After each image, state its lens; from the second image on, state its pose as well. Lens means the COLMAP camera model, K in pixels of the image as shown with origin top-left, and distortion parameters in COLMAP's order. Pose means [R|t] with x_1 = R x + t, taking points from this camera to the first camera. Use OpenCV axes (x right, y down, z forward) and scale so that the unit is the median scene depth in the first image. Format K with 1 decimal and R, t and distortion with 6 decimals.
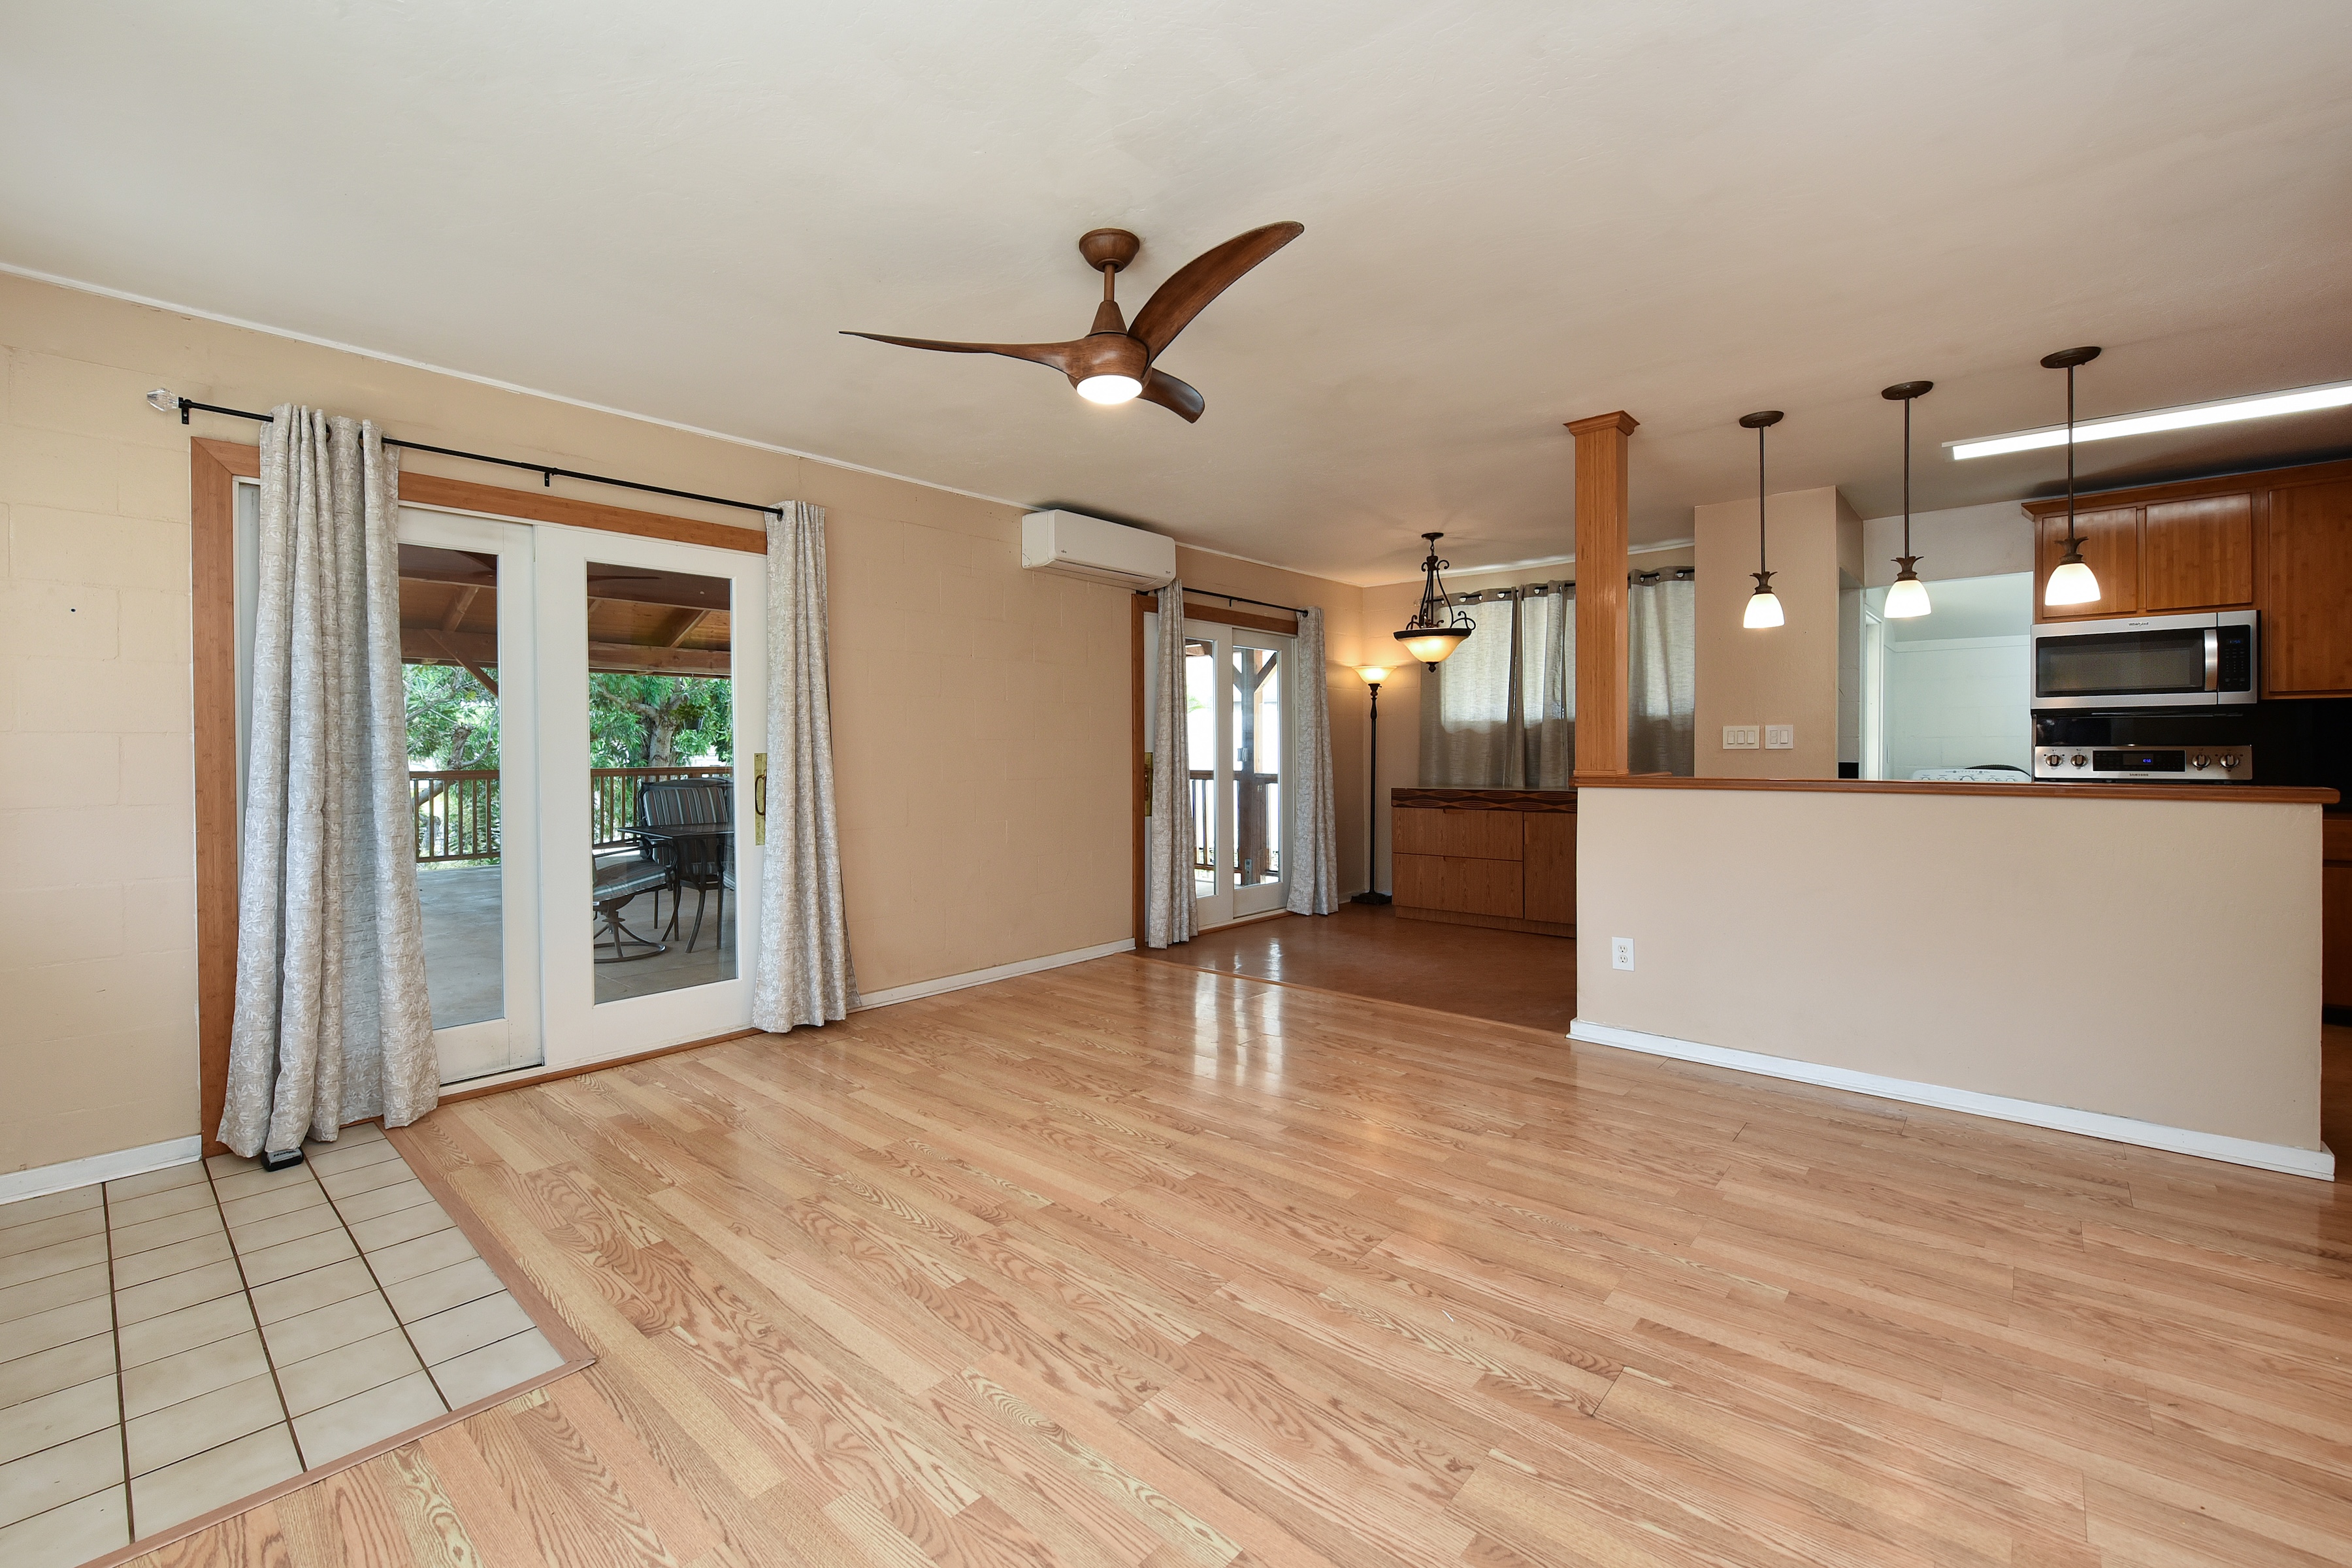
lens RADIAL K [[971.3, 0, 1188.7], [0, 971.3, 766.4], [0, 0, 1]] dist [0.008678, -0.000380]
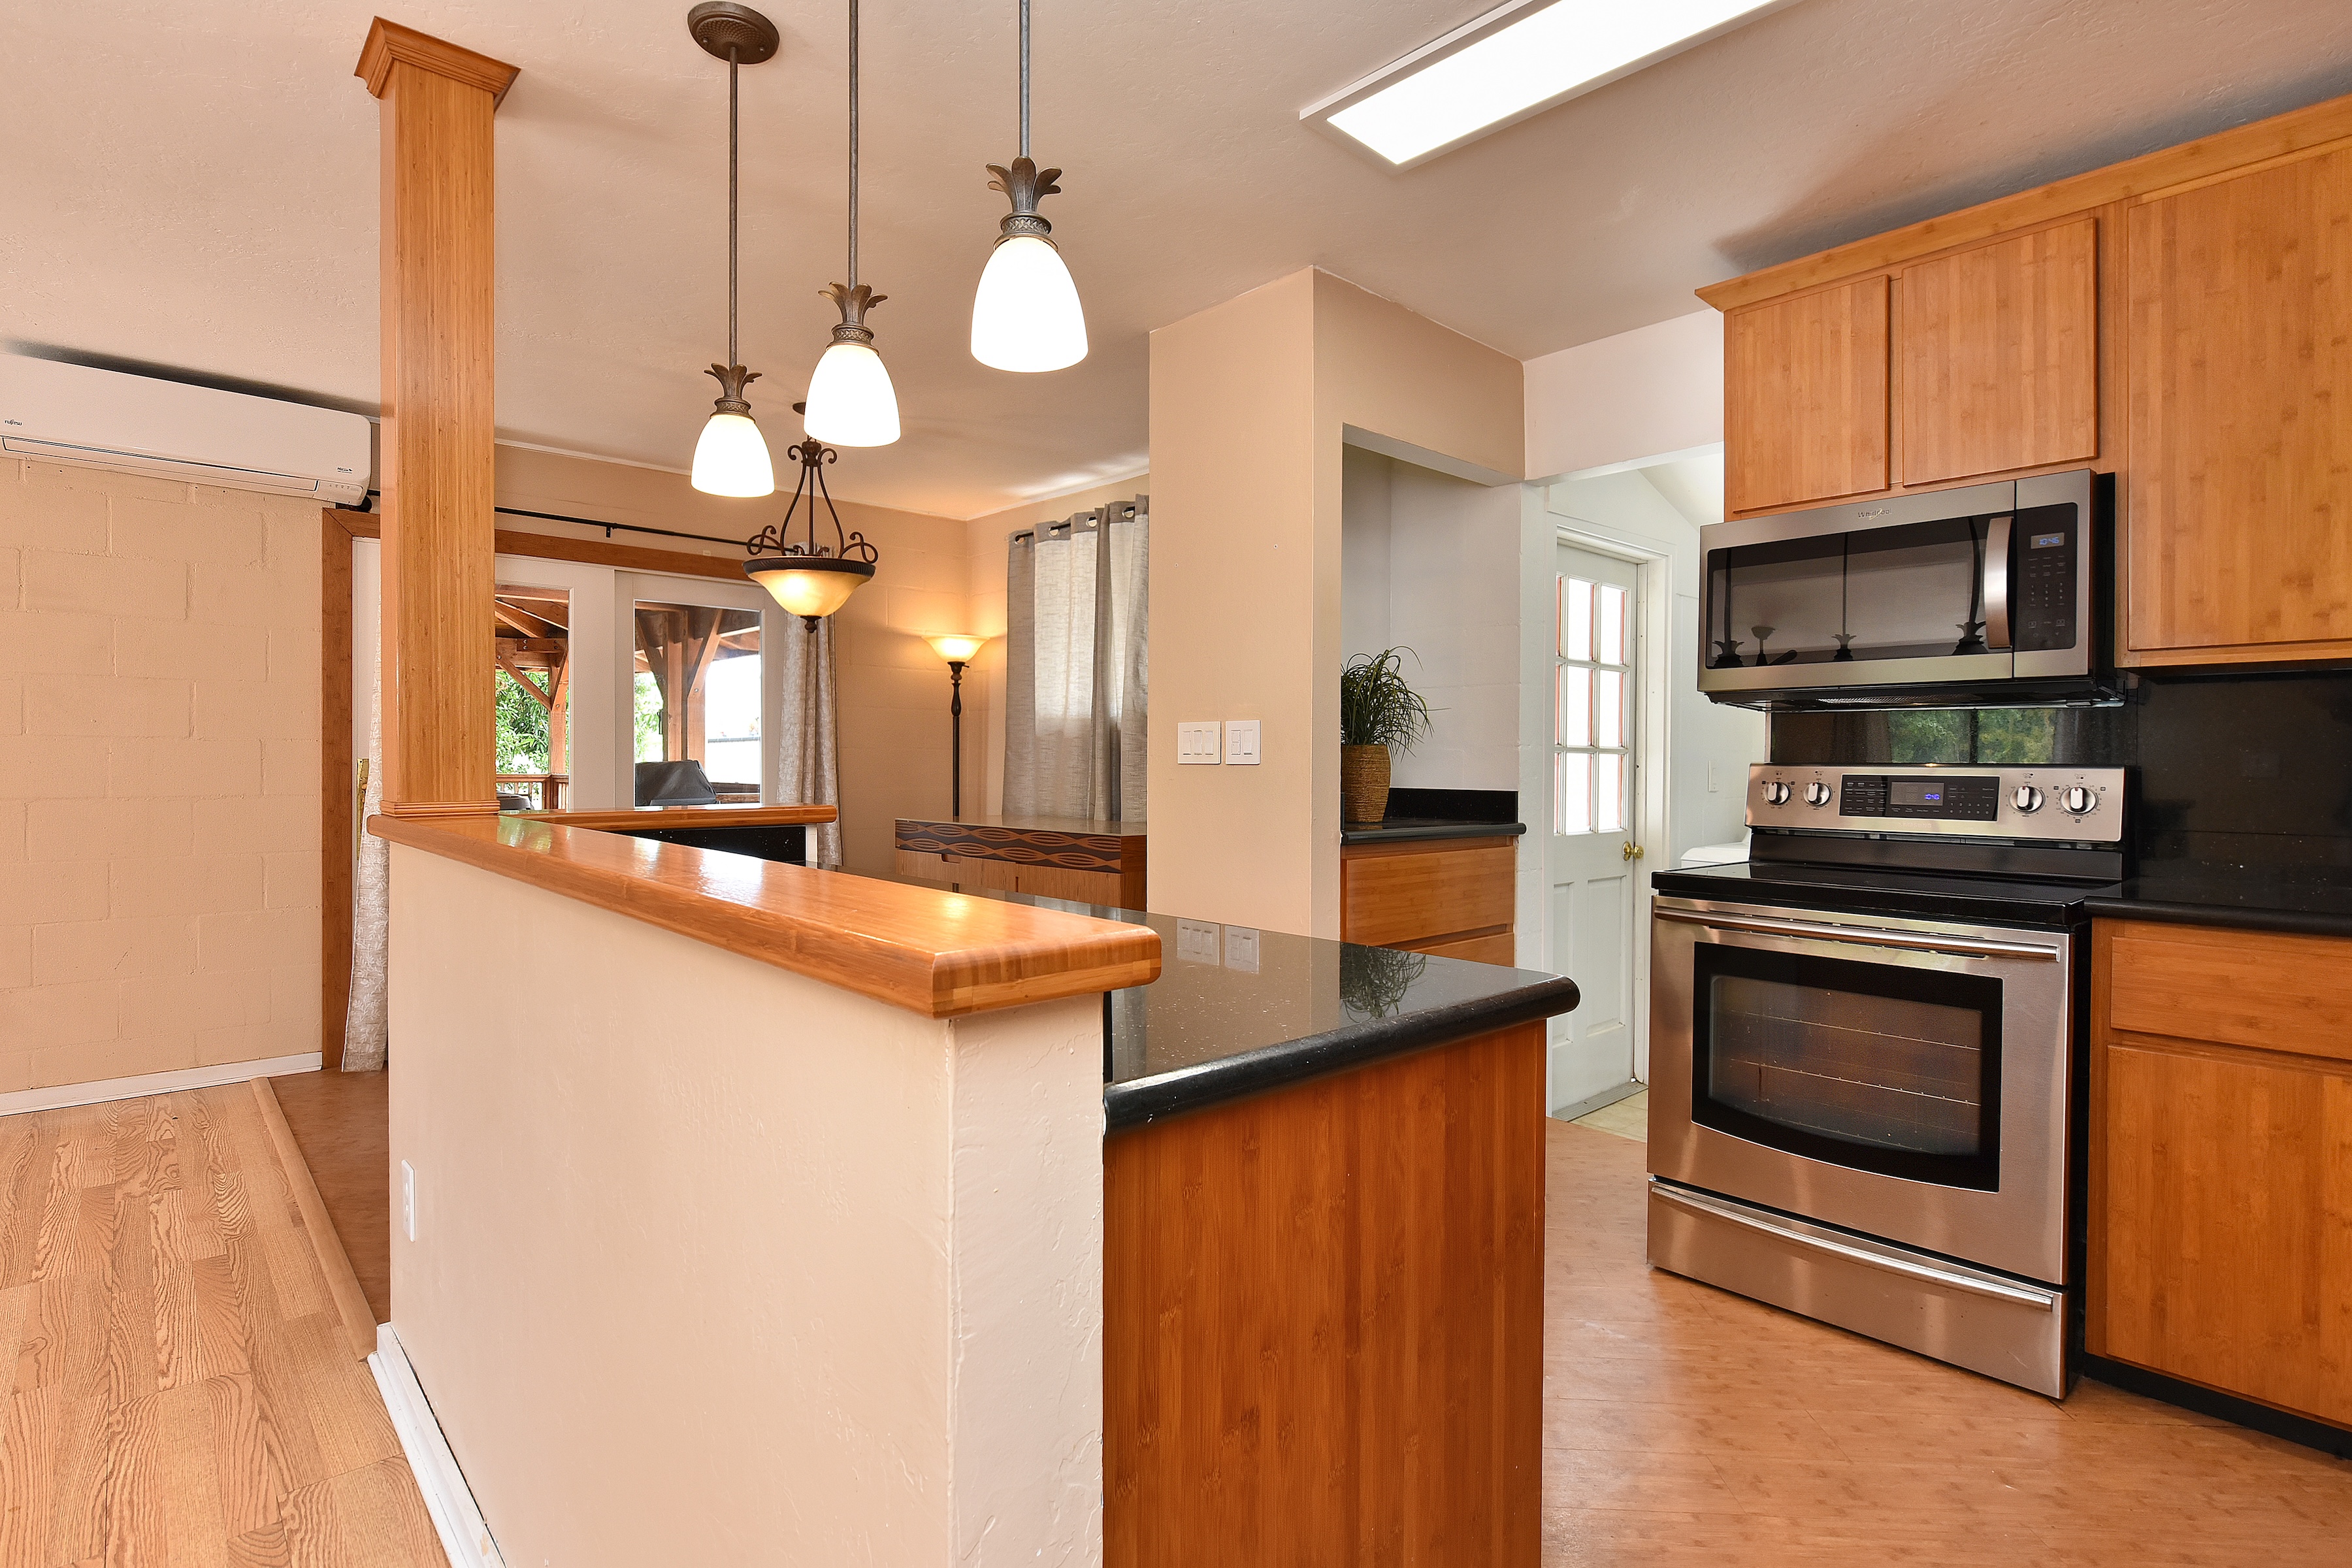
lens RADIAL K [[1106.3, 0, 1164.9], [0, 1106.3, 777.4], [0, 0, 1]] dist [-0.006496, 0.000867]
pose [[0.993103, 0.013045, -0.116515, 0.646911], [-0.013368, 0.999909, -0.001993, -0.009298], [0.116479, 0.003537, 0.993187, 0.398028]]
